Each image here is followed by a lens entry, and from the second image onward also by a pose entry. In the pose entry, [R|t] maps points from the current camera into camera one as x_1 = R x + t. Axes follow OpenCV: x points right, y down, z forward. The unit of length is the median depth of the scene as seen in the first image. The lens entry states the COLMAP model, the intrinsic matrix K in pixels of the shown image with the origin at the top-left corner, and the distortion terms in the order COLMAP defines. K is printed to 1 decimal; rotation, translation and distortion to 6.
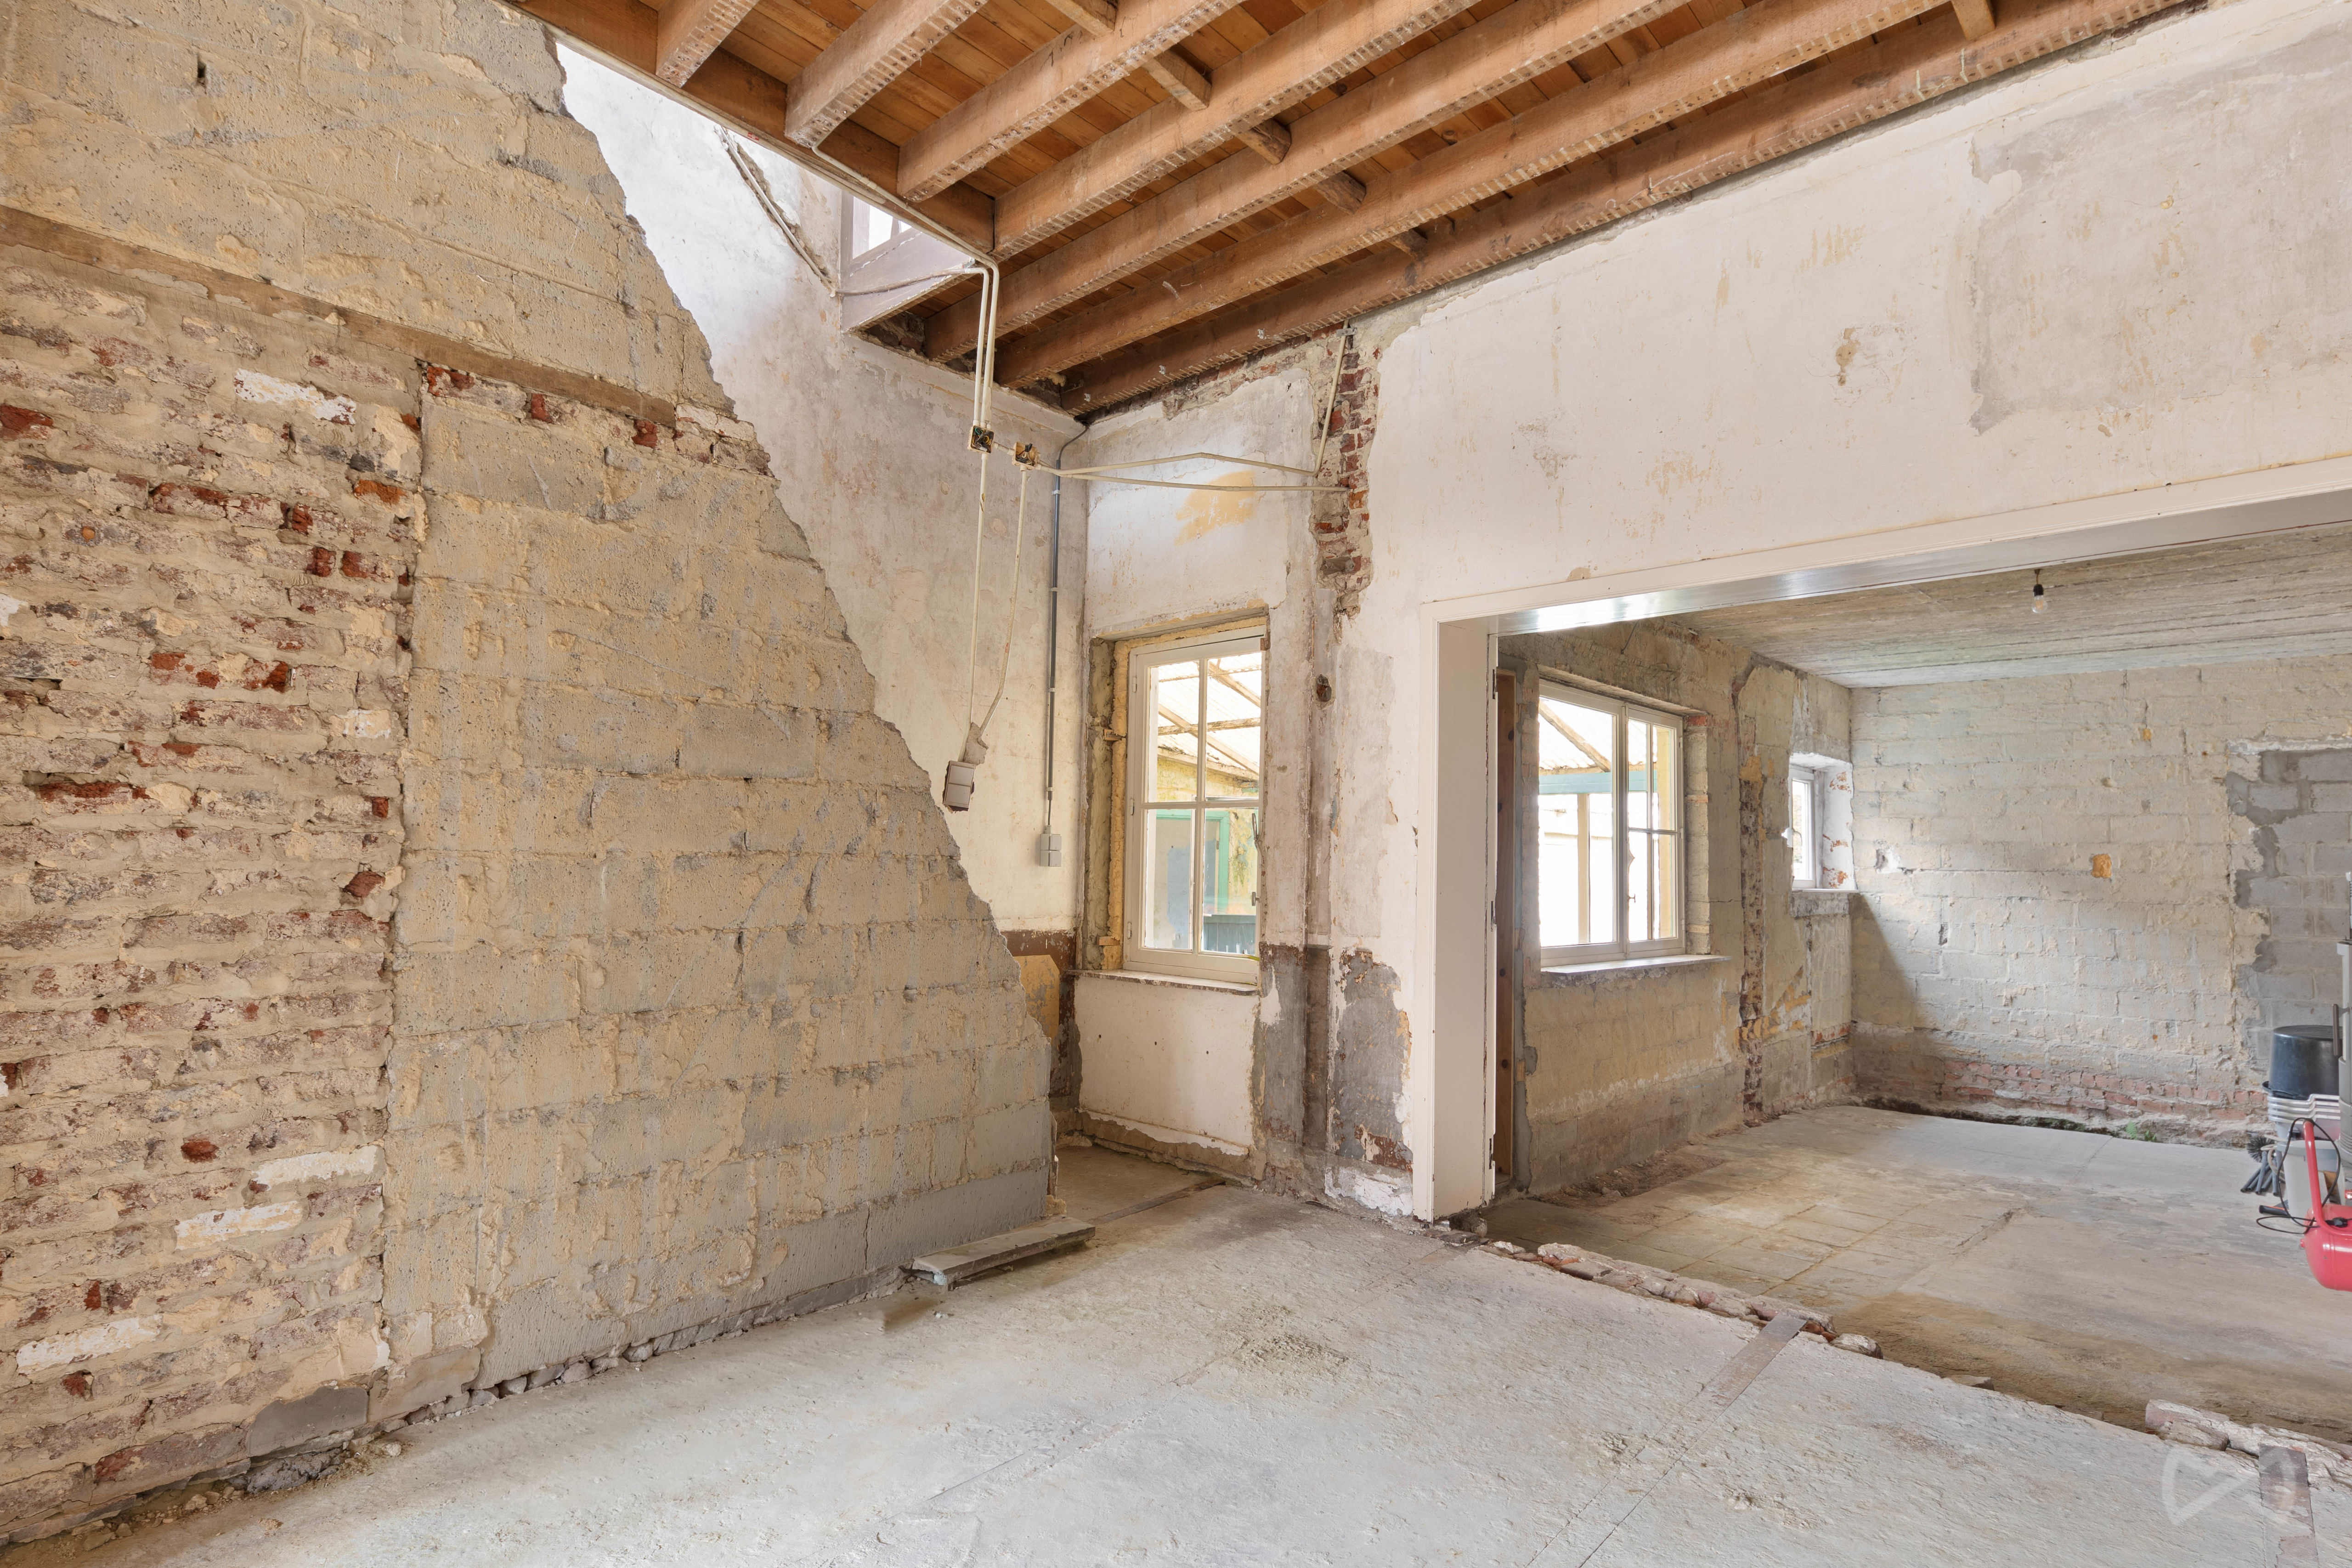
lens RADIAL K [[1168.7, 0, 1173.4], [0, 1168.7, 833.7], [0, 0, 1]] dist [0.004277, 0.002181]
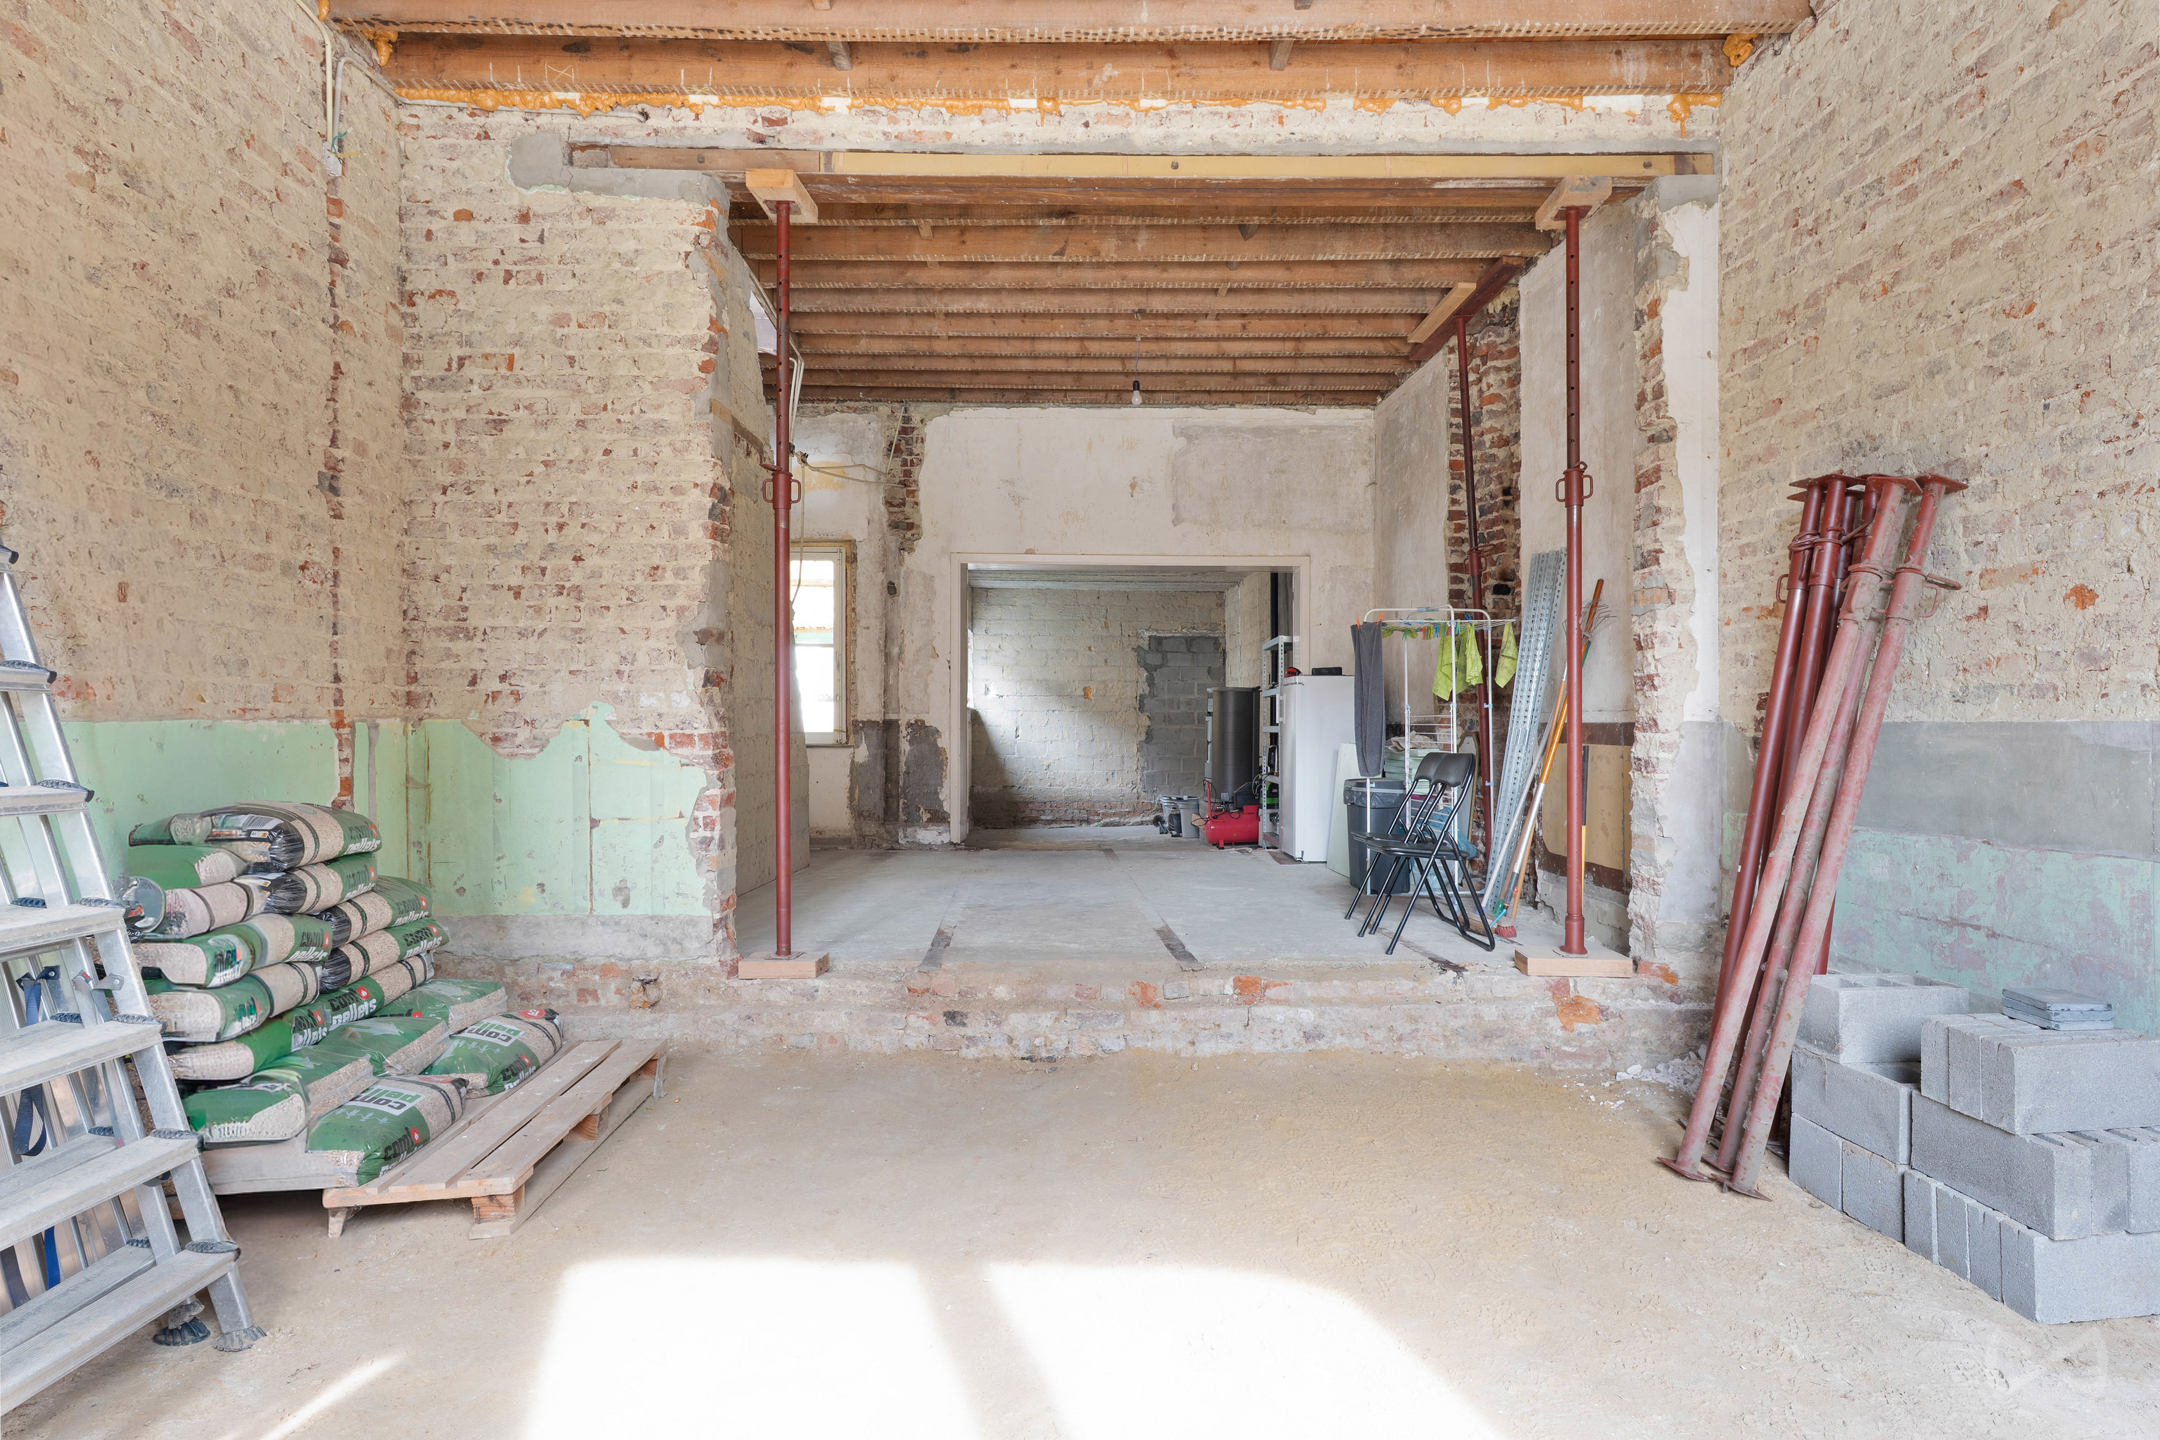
lens RADIAL K [[1073.2, 0, 1077.6], [0, 1073.2, 765.6], [0, 0, 1]] dist [0.004277, 0.002181]
pose [[0.721203, -0.043719, 0.691343, -0.902533], [-0.009919, 0.997252, 0.073412, 0.037078], [-0.692653, -0.059802, 0.718788, -0.521050]]
